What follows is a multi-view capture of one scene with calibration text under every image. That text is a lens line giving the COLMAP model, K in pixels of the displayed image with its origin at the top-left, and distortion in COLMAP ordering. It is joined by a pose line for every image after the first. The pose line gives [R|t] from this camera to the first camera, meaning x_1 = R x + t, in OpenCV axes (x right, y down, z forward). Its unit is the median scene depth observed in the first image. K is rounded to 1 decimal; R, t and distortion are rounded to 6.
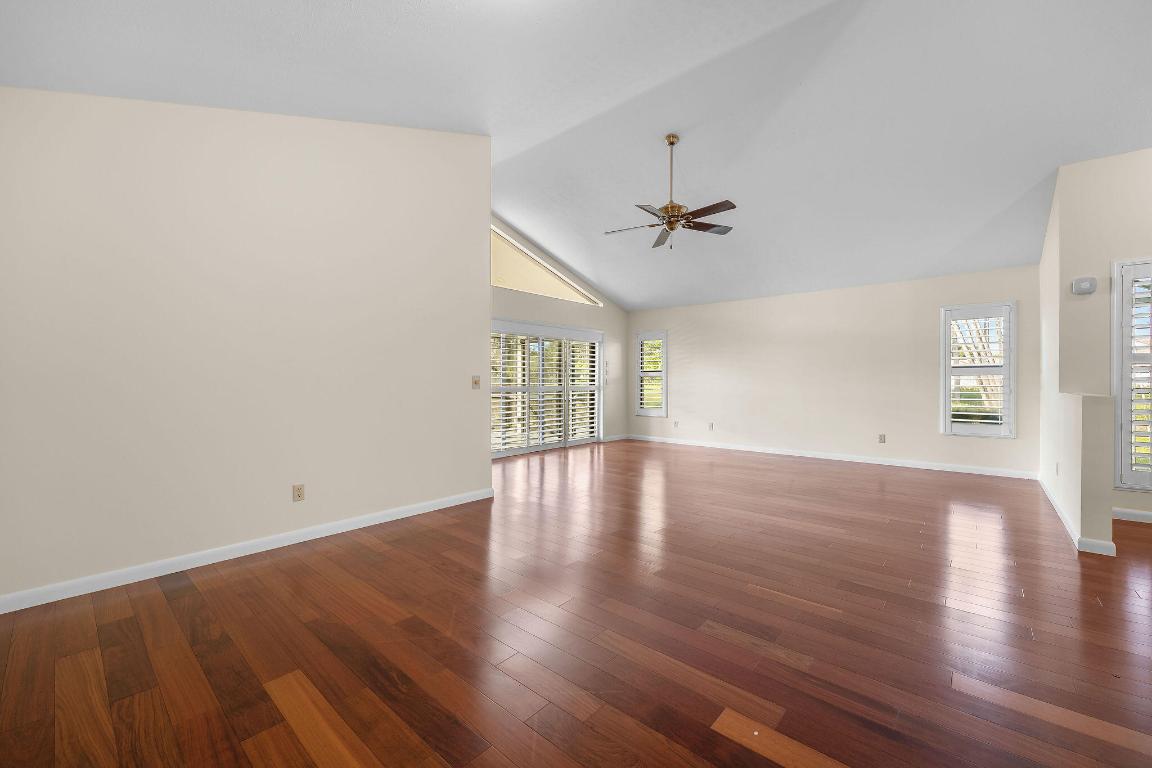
lens RADIAL K [[459.9, 0, 579.1], [0, 459.9, 383.4], [0, 0, 1]] dist [-0.002179, 0.000606]
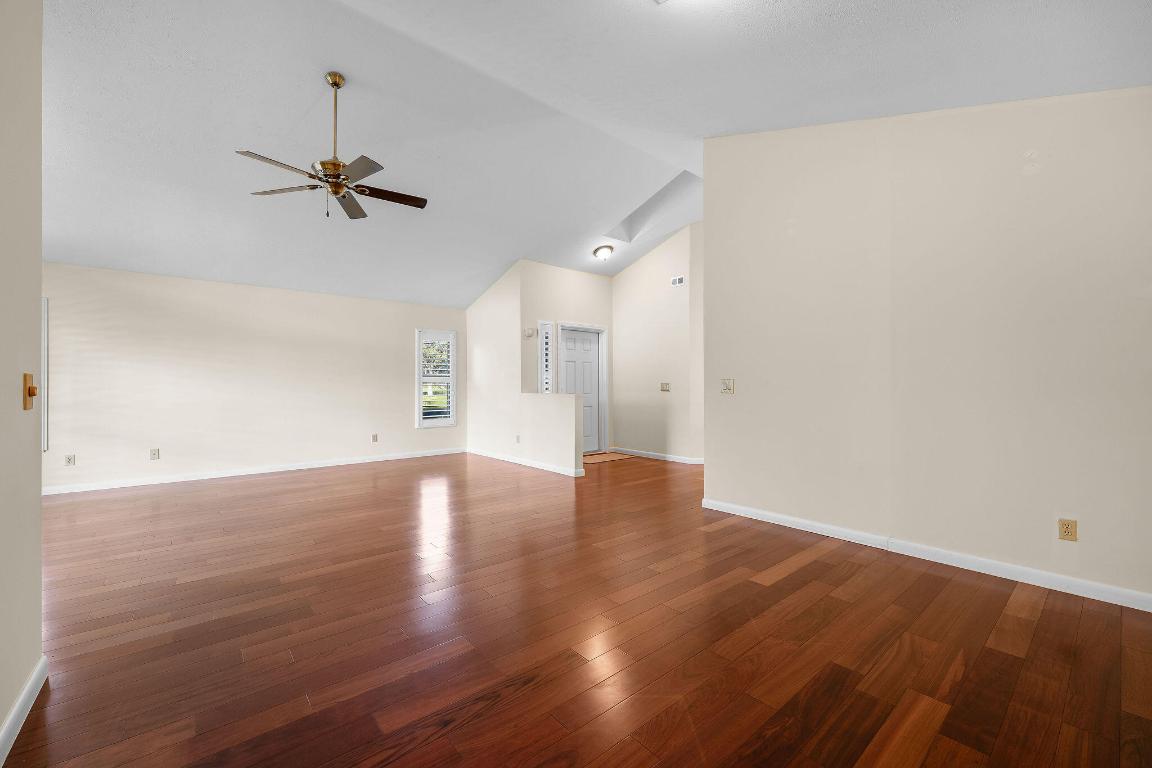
lens RADIAL K [[459.9, 0, 571.6], [0, 459.9, 386.1], [0, 0, 1]] dist [-0.002179, 0.000606]
pose [[0.162725, -0.000370, 0.986671, -0.421195], [0.008978, 0.999959, -0.001105, -0.001779], [-0.986631, 0.009038, 0.162721, 0.396600]]
